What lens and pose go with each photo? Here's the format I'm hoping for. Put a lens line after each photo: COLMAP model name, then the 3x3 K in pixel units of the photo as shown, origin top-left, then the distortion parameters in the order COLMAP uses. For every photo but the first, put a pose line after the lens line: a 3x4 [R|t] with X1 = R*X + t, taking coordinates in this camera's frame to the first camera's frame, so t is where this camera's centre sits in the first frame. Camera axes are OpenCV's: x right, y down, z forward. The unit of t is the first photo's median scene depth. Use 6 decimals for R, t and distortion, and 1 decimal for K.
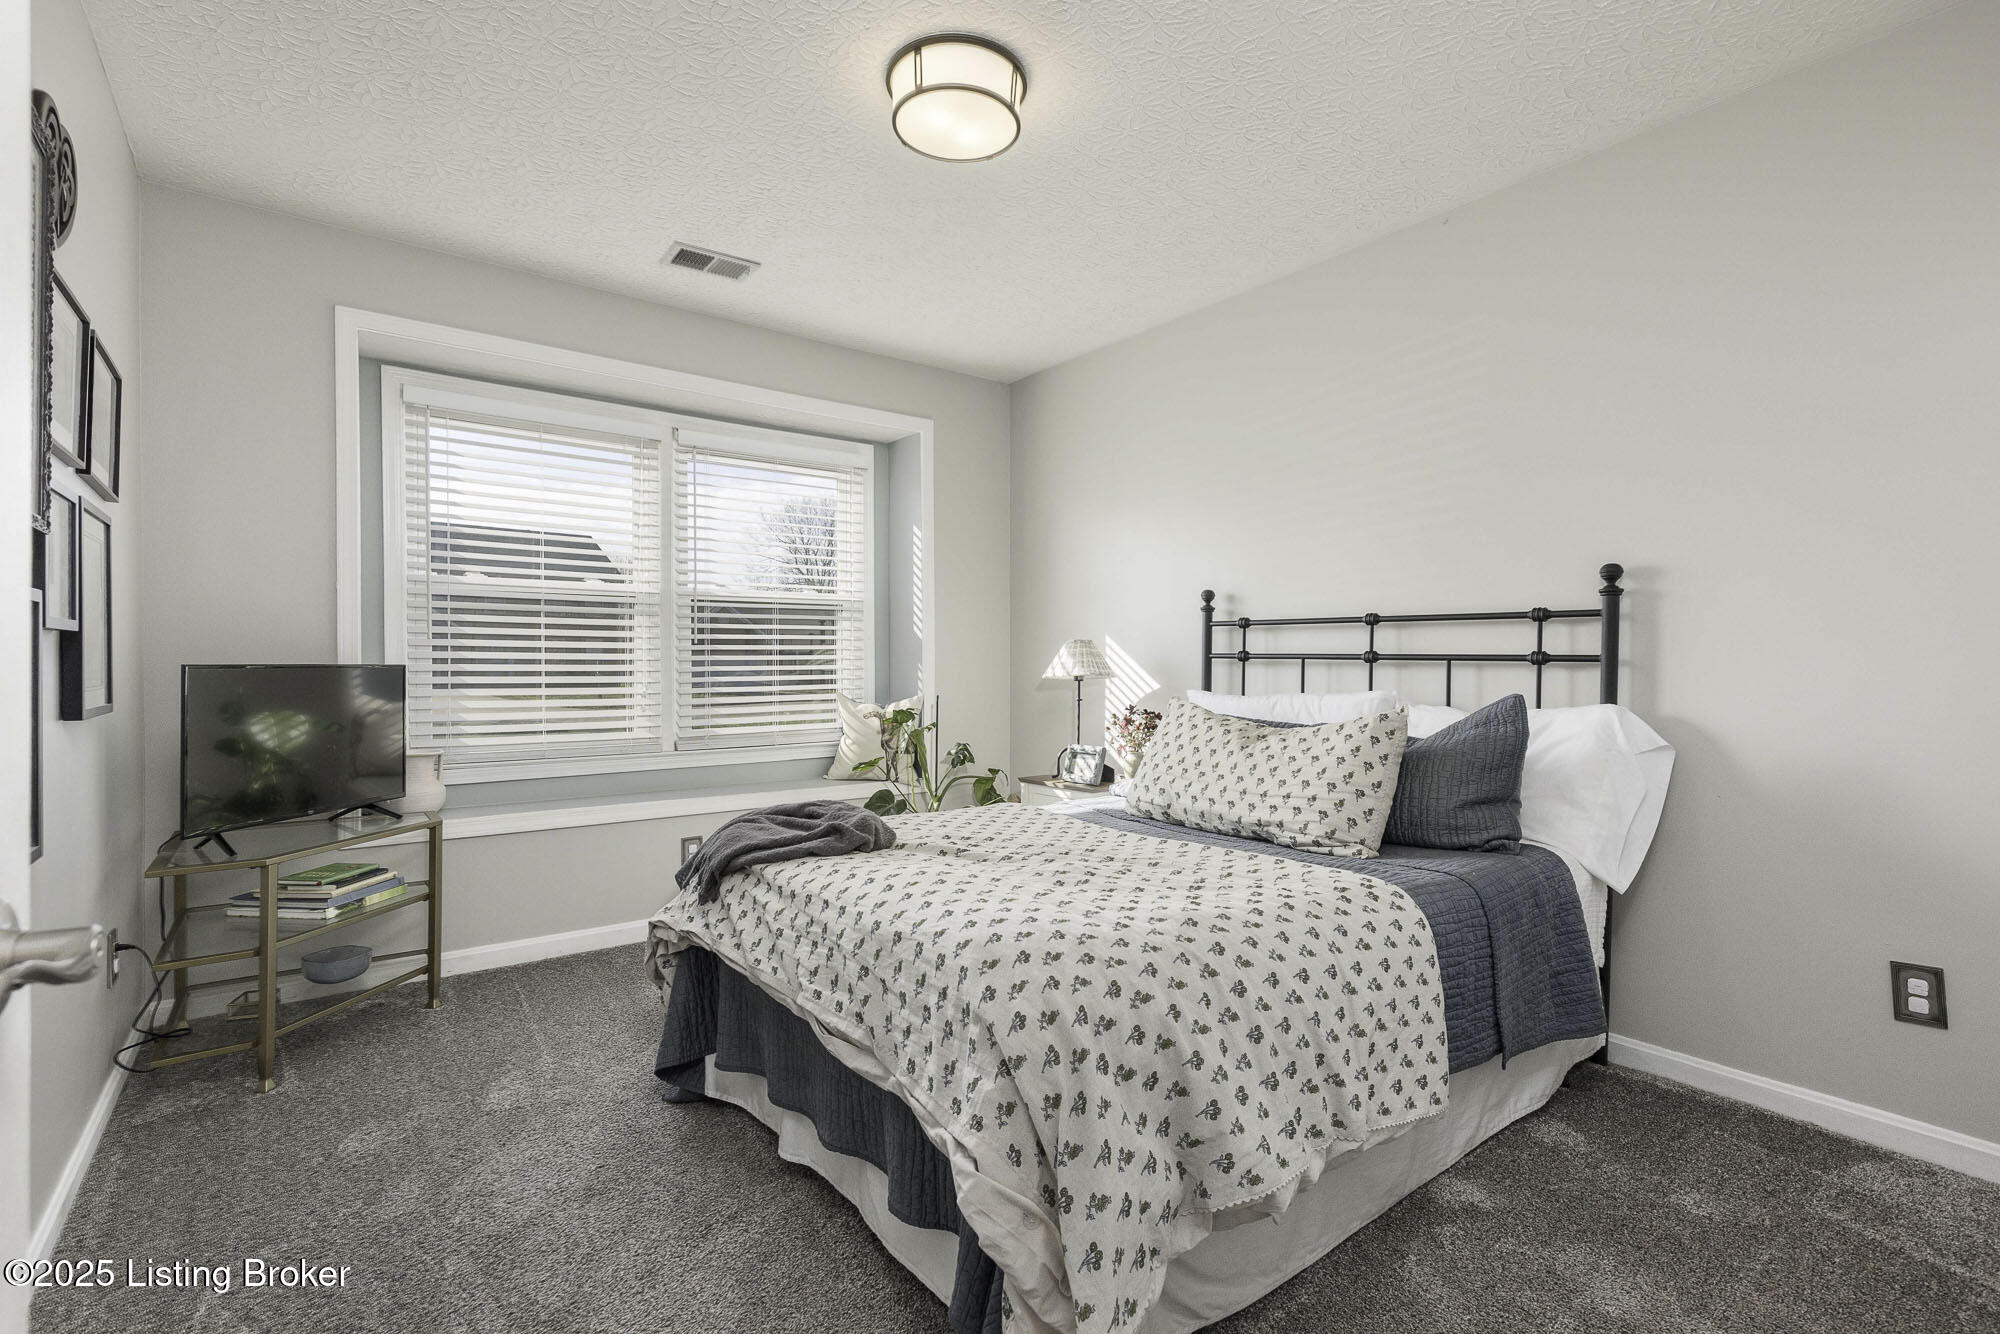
lens RADIAL K [[910.5, 0, 998.5], [0, 910.5, 661.0], [0, 0, 1]] dist [0.002379, -0.000321]
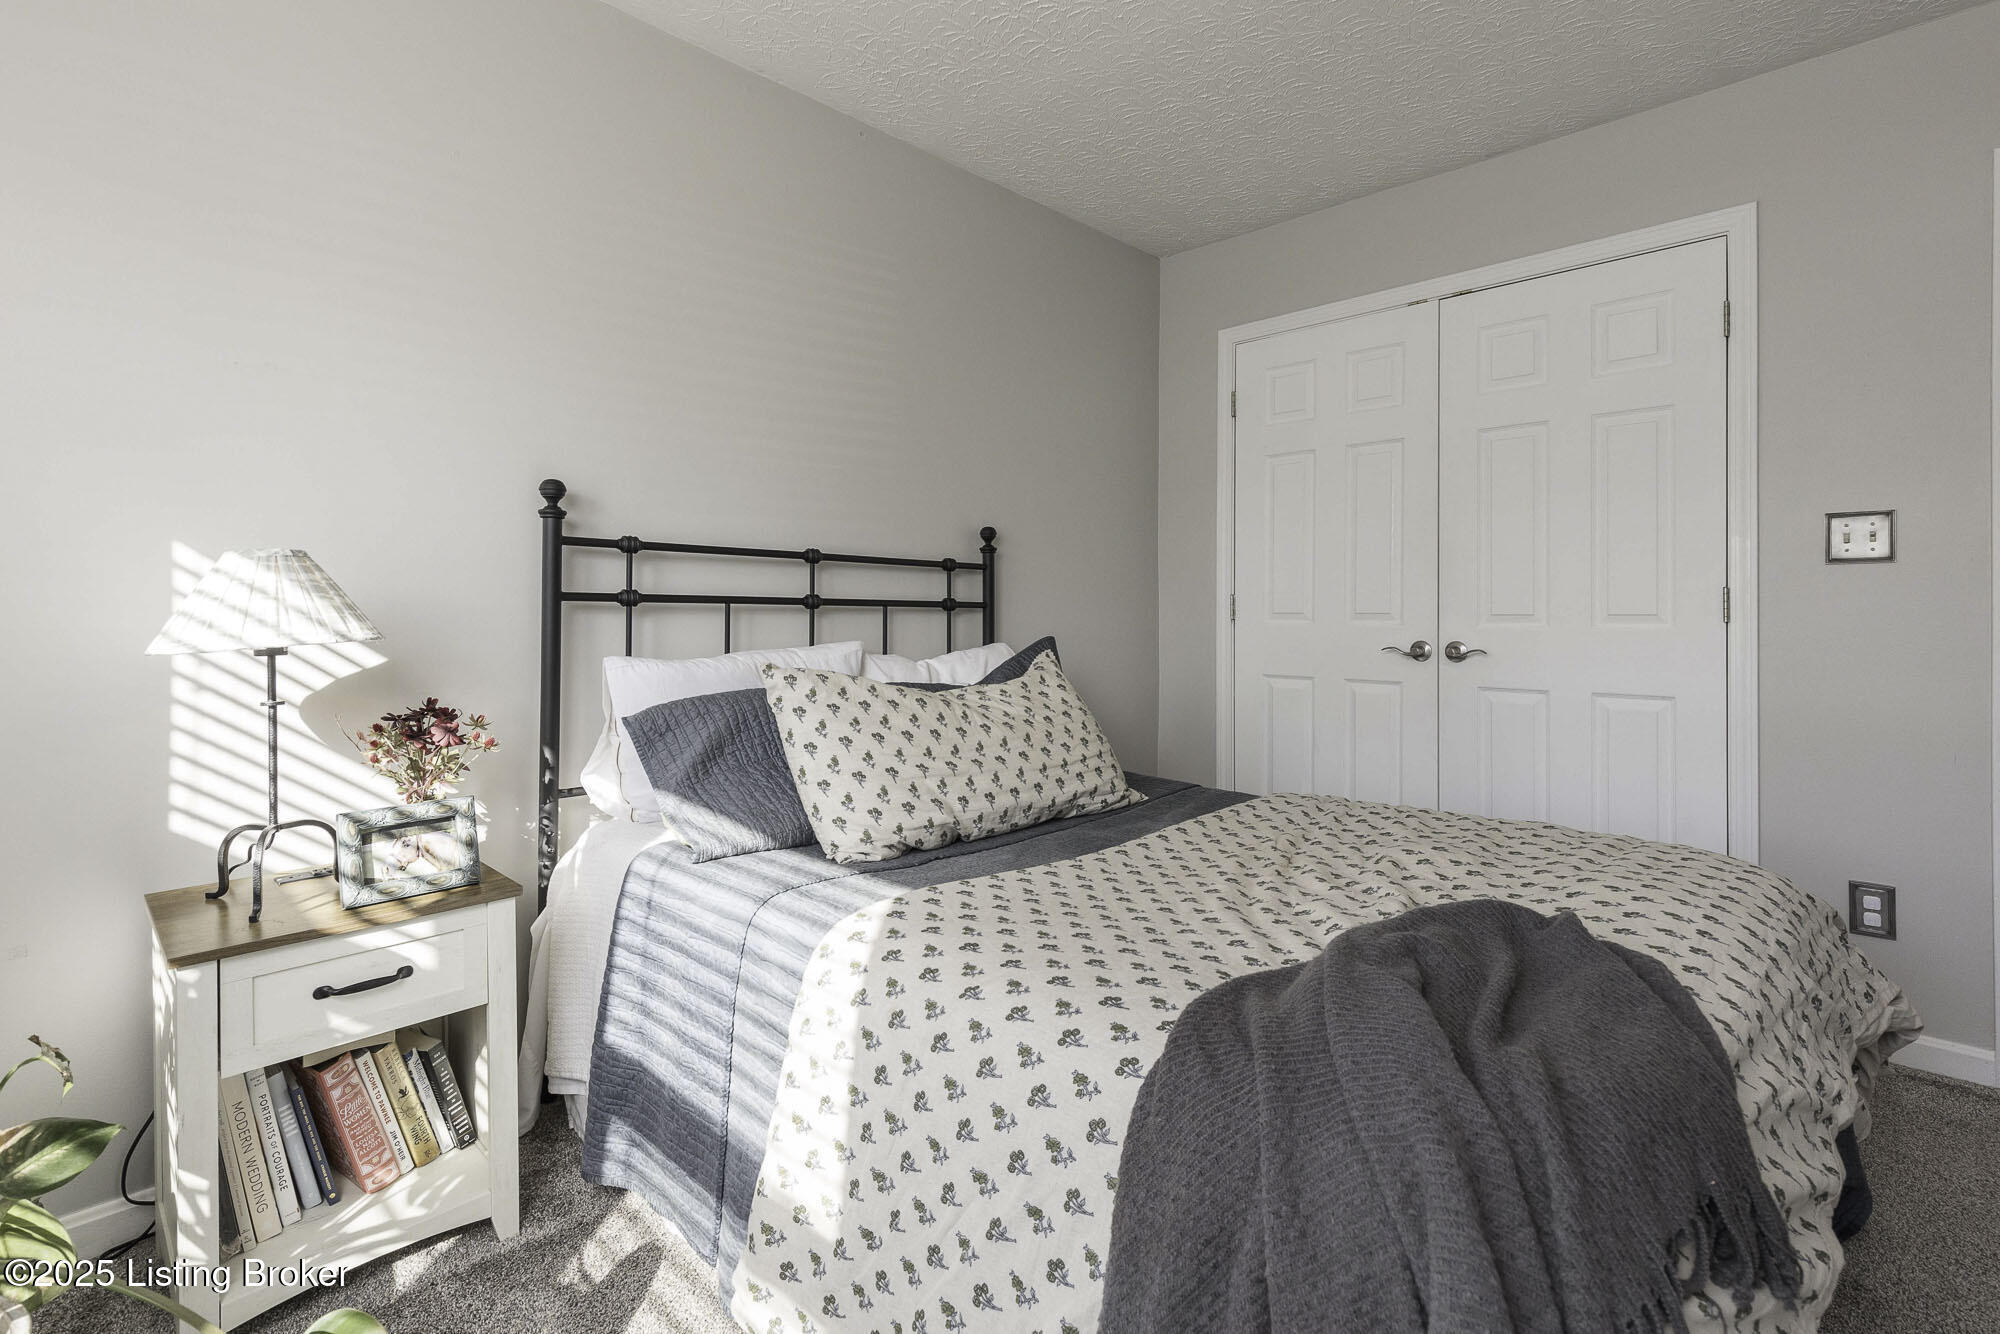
lens RADIAL K [[932.1, 0, 988.7], [0, 932.1, 622.1], [0, 0, 1]] dist [0.006888, -0.000169]
pose [[-0.148593, -0.010069, 0.988847, -0.452996], [0.002404, 0.999942, 0.010543, 0.005072], [-0.988896, 0.003944, -0.148560, 0.987393]]
